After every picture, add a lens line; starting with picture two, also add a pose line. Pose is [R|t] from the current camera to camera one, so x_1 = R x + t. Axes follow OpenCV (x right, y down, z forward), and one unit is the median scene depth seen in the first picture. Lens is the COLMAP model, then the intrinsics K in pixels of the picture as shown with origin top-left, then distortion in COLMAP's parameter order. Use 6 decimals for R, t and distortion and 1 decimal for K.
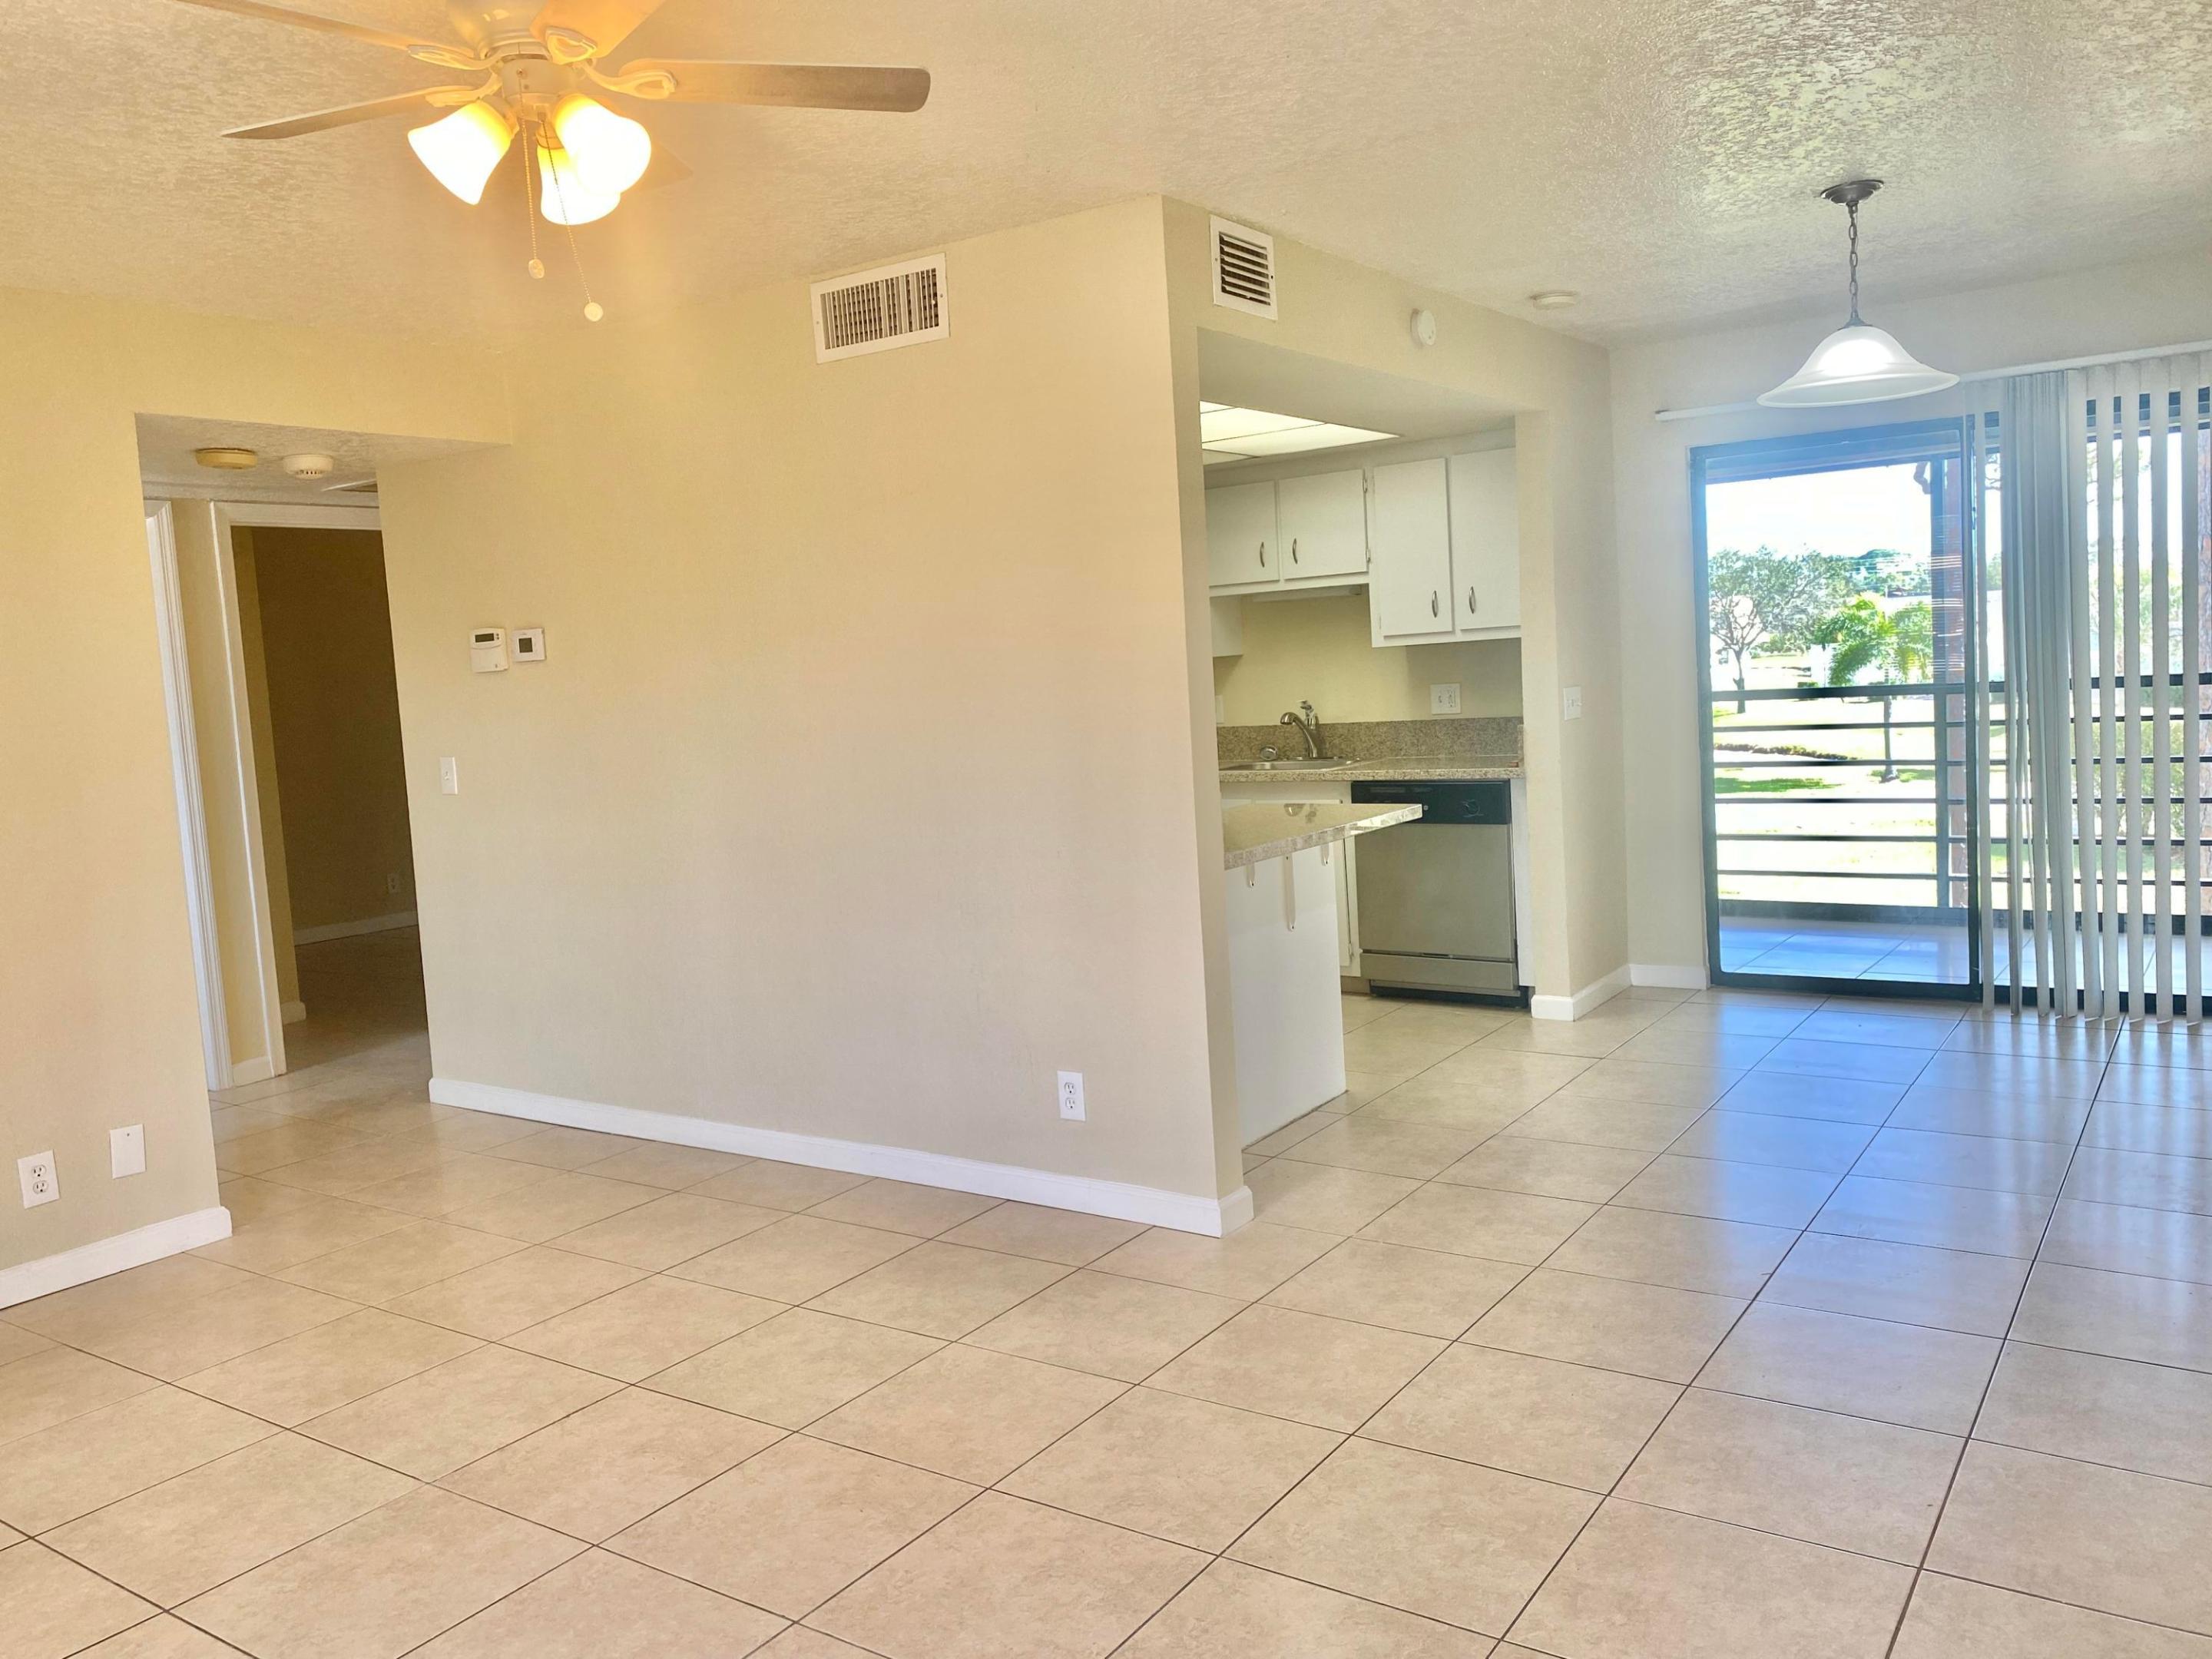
lens RADIAL K [[1680.9, 0, 1097.0], [0, 1680.9, 826.6], [0, 0, 1]] dist [0.035459, -0.037577]
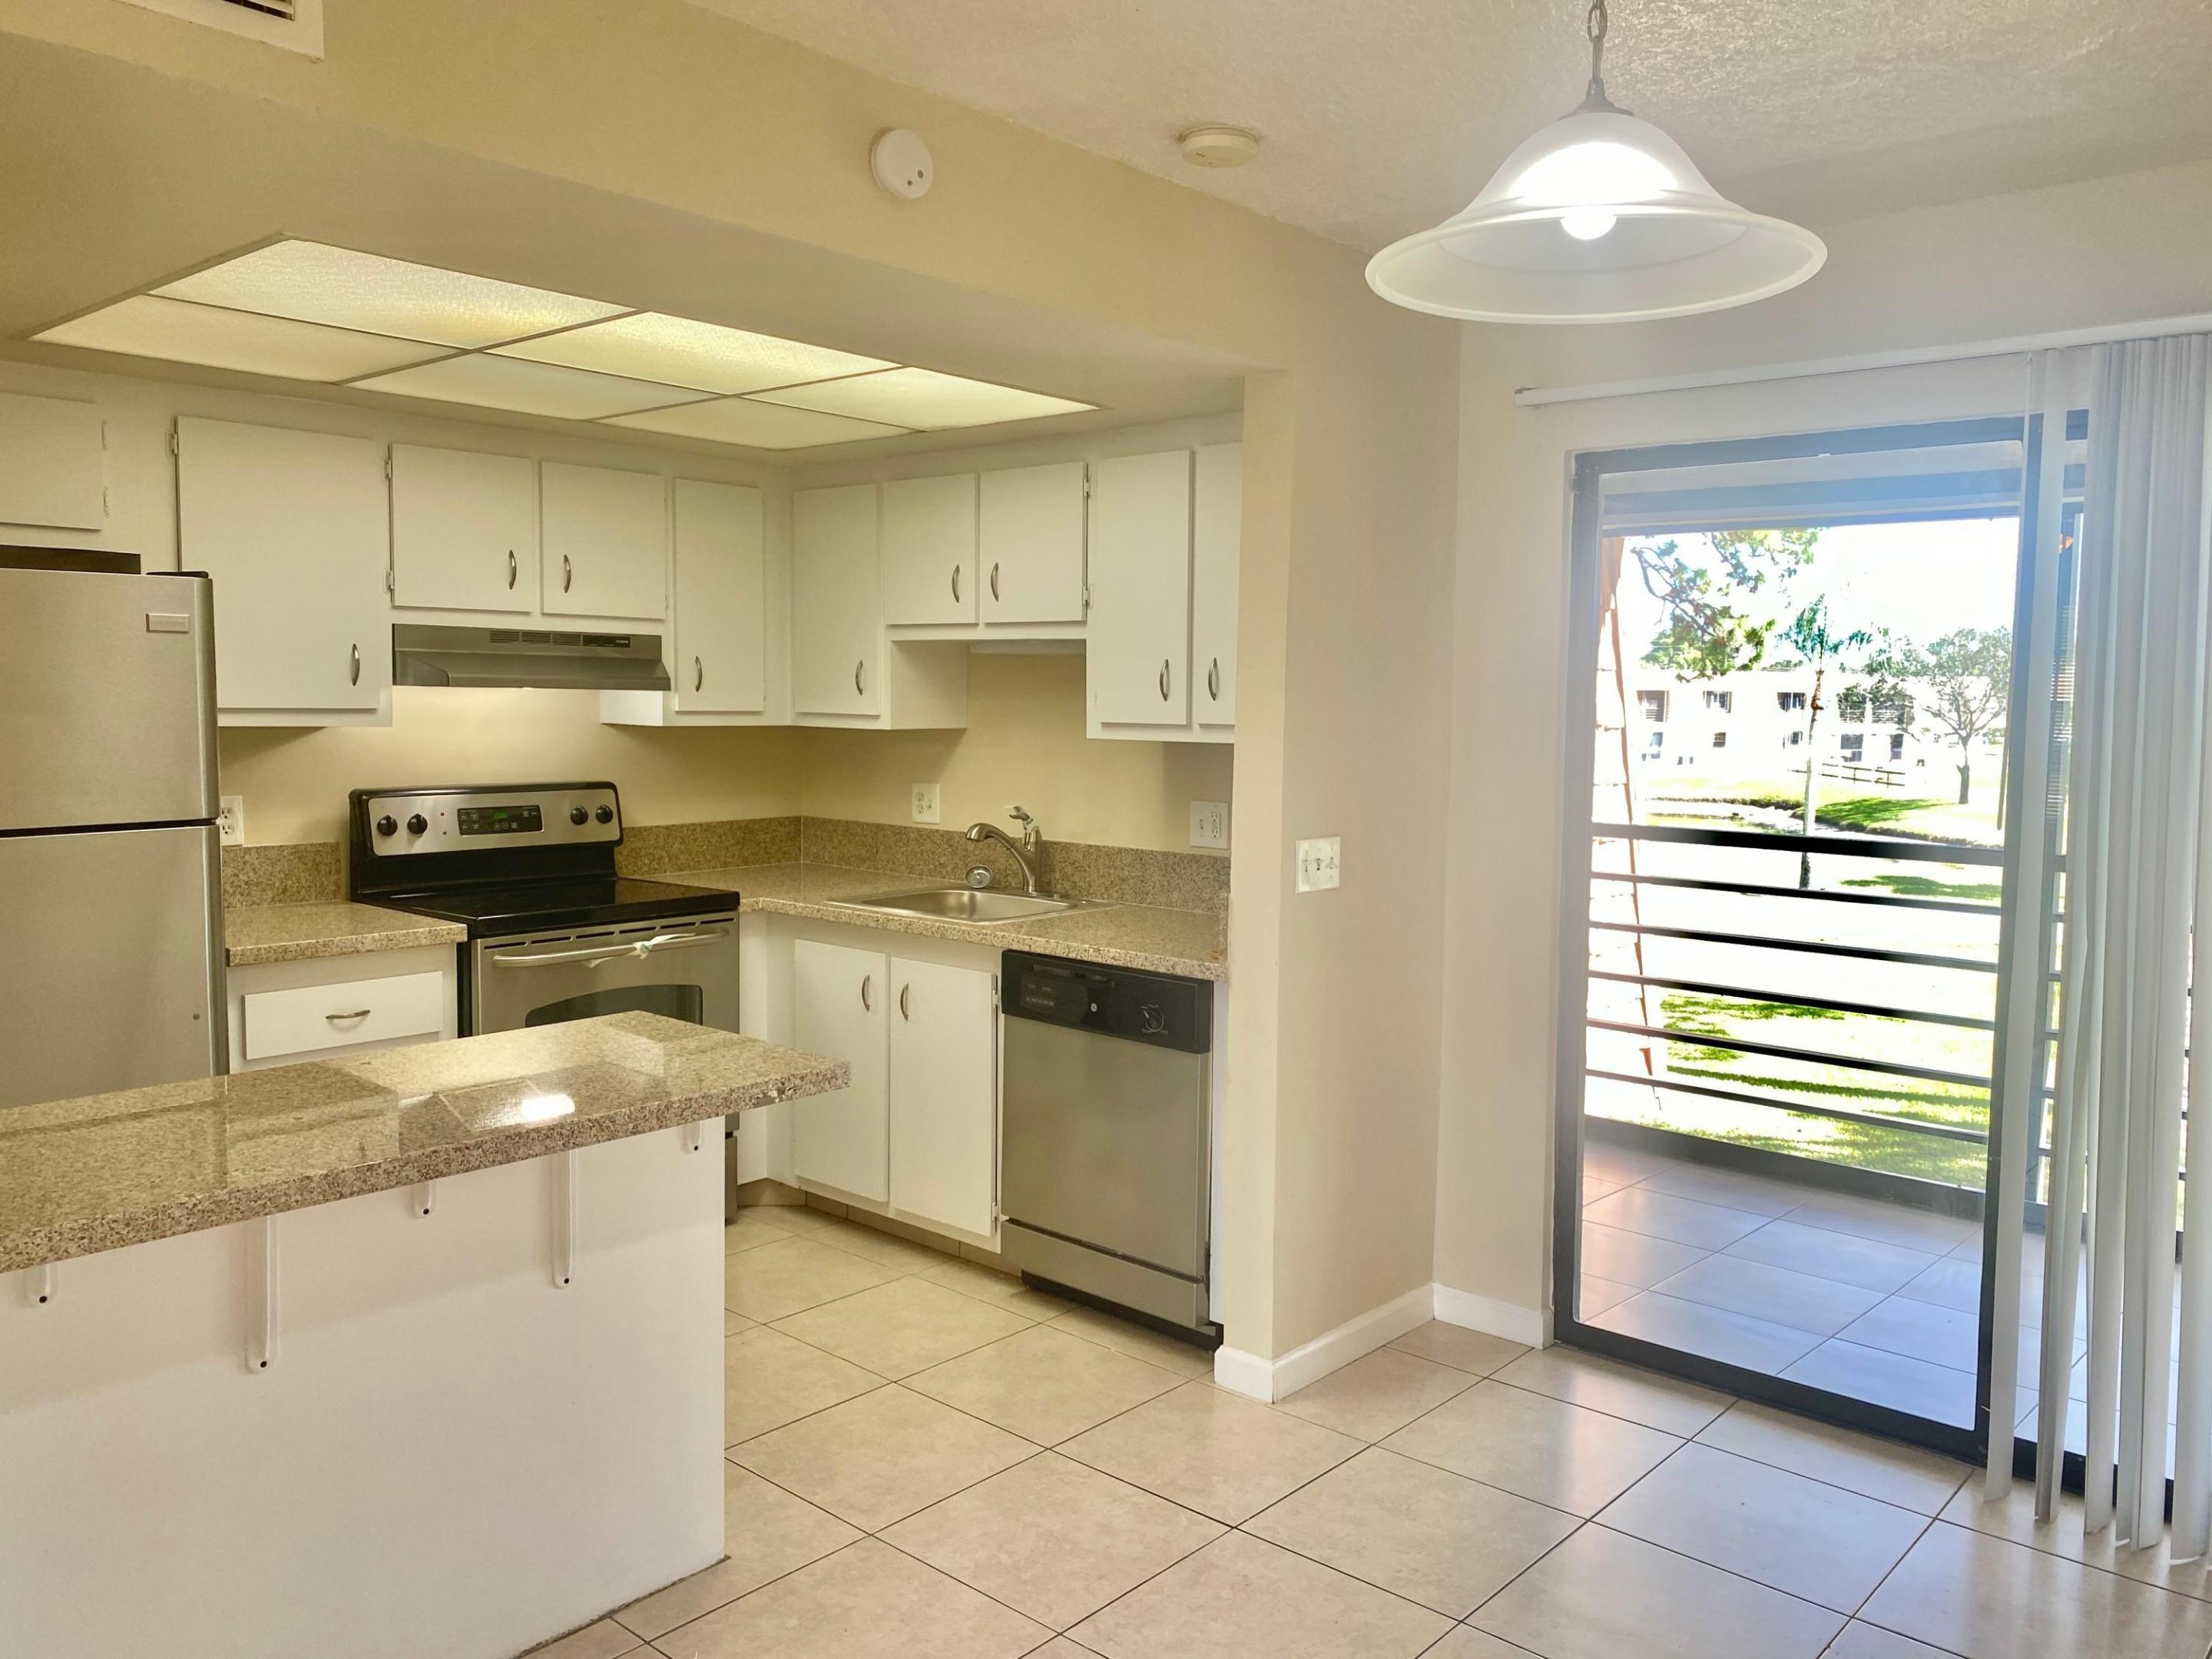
lens RADIAL K [[1680.9, 0, 1117.1], [0, 1680.9, 833.2], [0, 0, 1]] dist [0.035459, -0.037577]
pose [[0.990871, 0.084544, -0.105011, 0.384608], [-0.085660, 0.996305, -0.006151, -0.105374], [0.104104, 0.015090, 0.994452, 0.565946]]
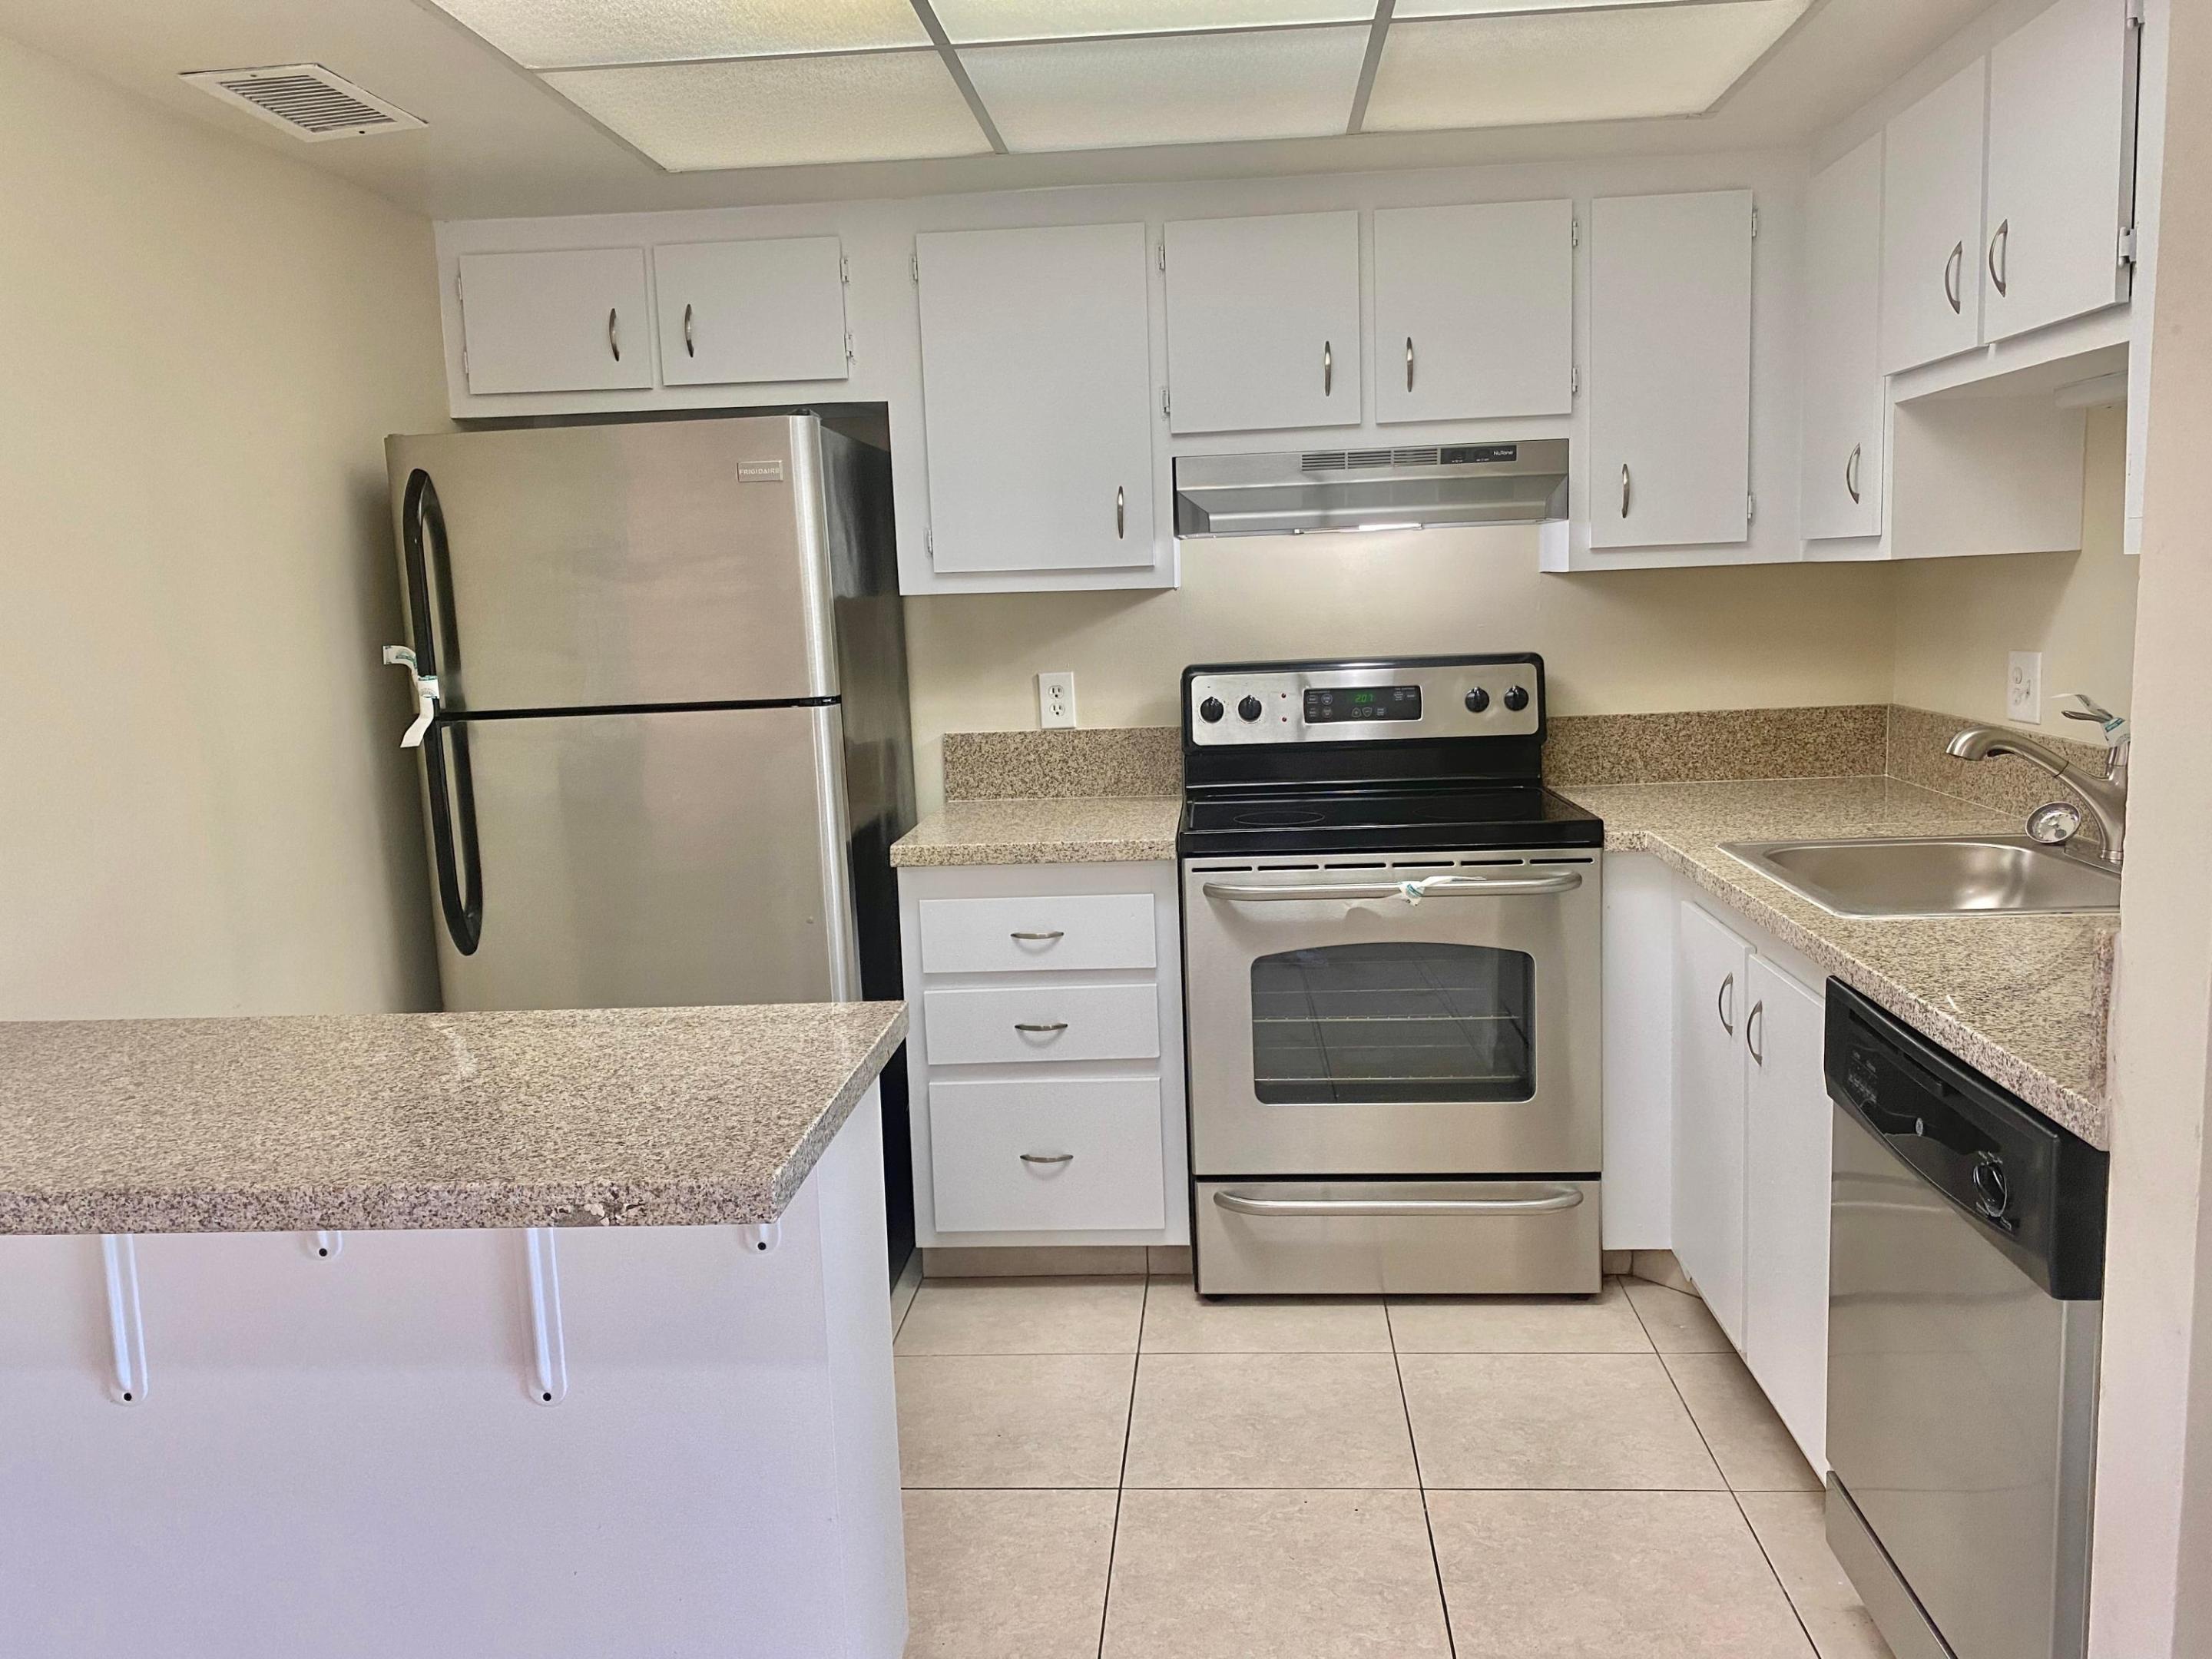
lens RADIAL K [[1680.9, 0, 1126.3], [0, 1680.9, 837.6], [0, 0, 1]] dist [0.035459, -0.037577]
pose [[0.510652, 0.169404, -0.842933, 0.533381], [-0.077580, 0.985477, 0.151053, -0.138114], [0.856280, -0.011741, 0.516378, 1.068392]]
